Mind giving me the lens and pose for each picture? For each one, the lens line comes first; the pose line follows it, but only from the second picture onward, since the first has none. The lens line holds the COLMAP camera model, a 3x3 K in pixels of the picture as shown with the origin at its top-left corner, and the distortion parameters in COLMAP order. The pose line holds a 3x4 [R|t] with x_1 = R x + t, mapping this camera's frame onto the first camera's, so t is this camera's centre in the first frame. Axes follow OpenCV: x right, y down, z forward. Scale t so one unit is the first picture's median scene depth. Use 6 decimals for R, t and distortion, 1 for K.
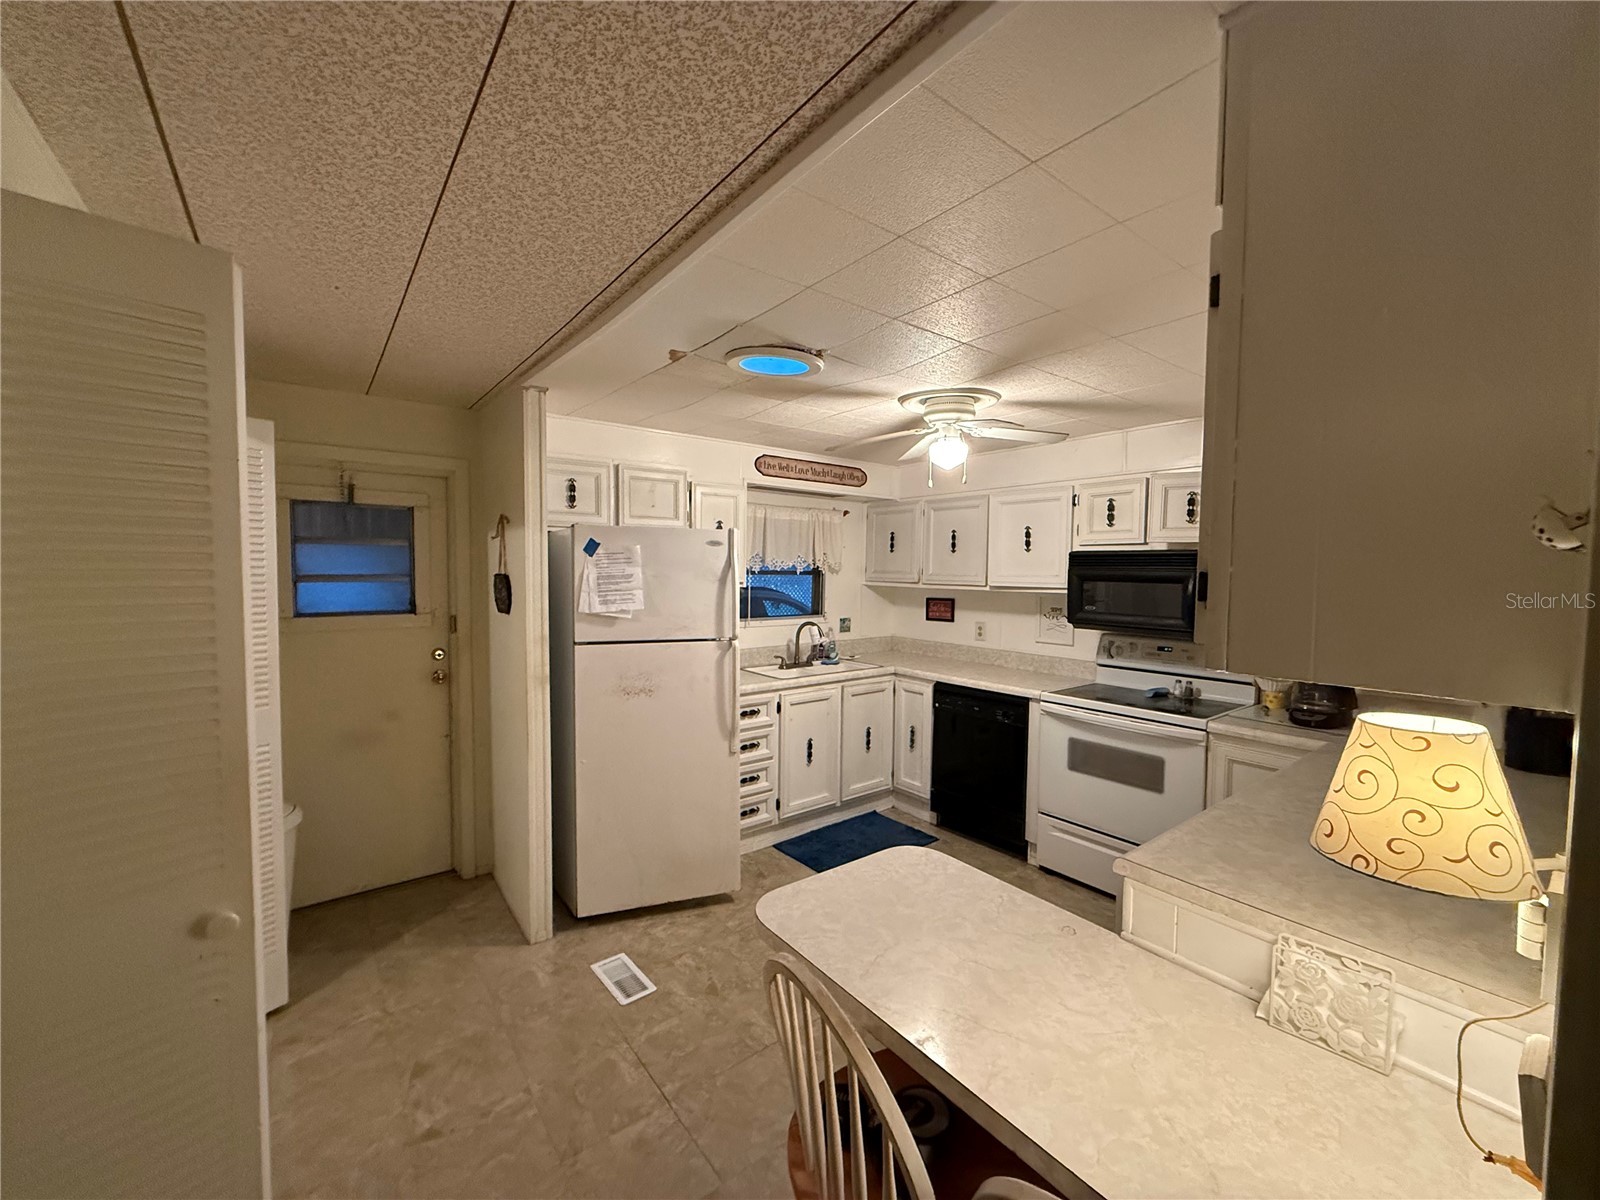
lens RADIAL K [[638.3, 0, 792.4], [0, 638.3, 600.1], [0, 0, 1]] dist [0.002392, -0.000548]
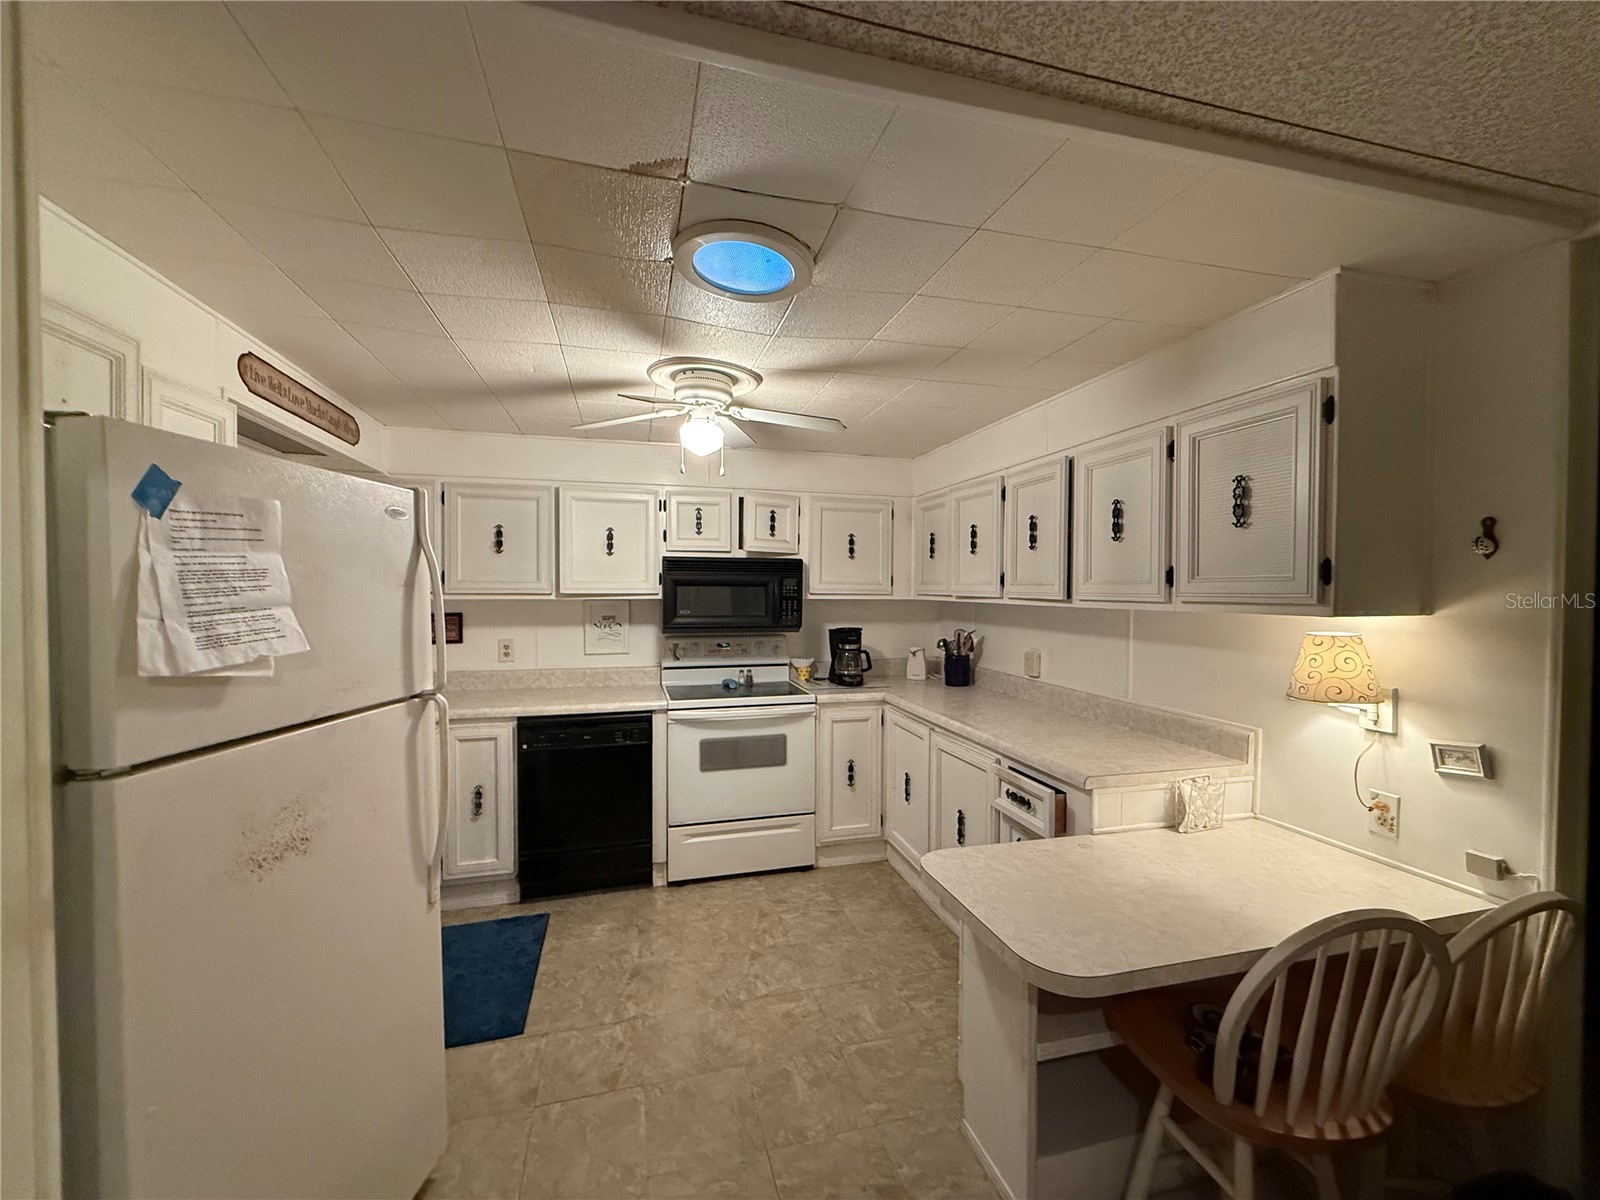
lens RADIAL K [[638.3, 0, 798.0], [0, 638.3, 601.5], [0, 0, 1]] dist [0.002392, -0.000548]
pose [[0.383951, -0.026889, 0.922962, -0.449010], [0.046040, 0.998890, 0.009948, -0.007486], [-0.922205, 0.038674, 0.384763, 0.474831]]
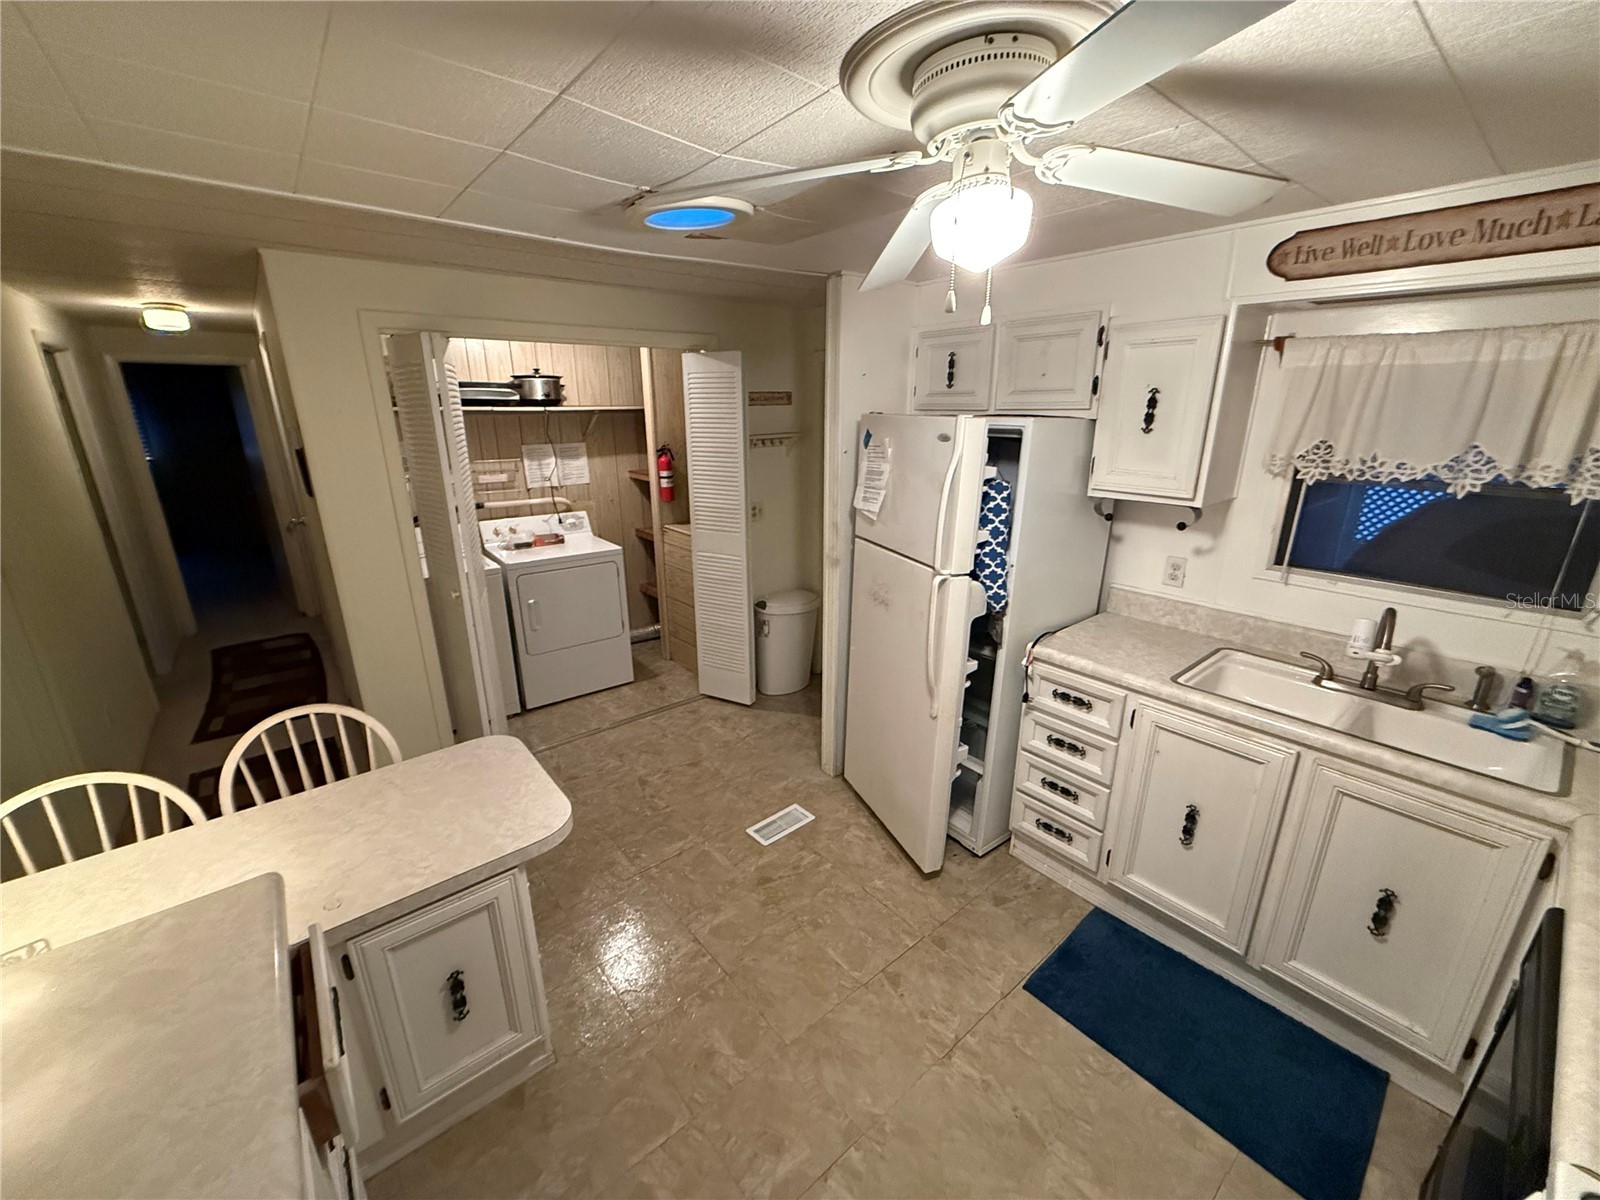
lens RADIAL K [[638.3, 0, 798.2], [0, 638.3, 599.1], [0, 0, 1]] dist [0.002392, -0.000548]
pose [[0.034653, 0.284108, -0.958166, 0.580170], [-0.048233, 0.958100, 0.282345, -0.103463], [0.998235, 0.036431, 0.046904, 0.761753]]
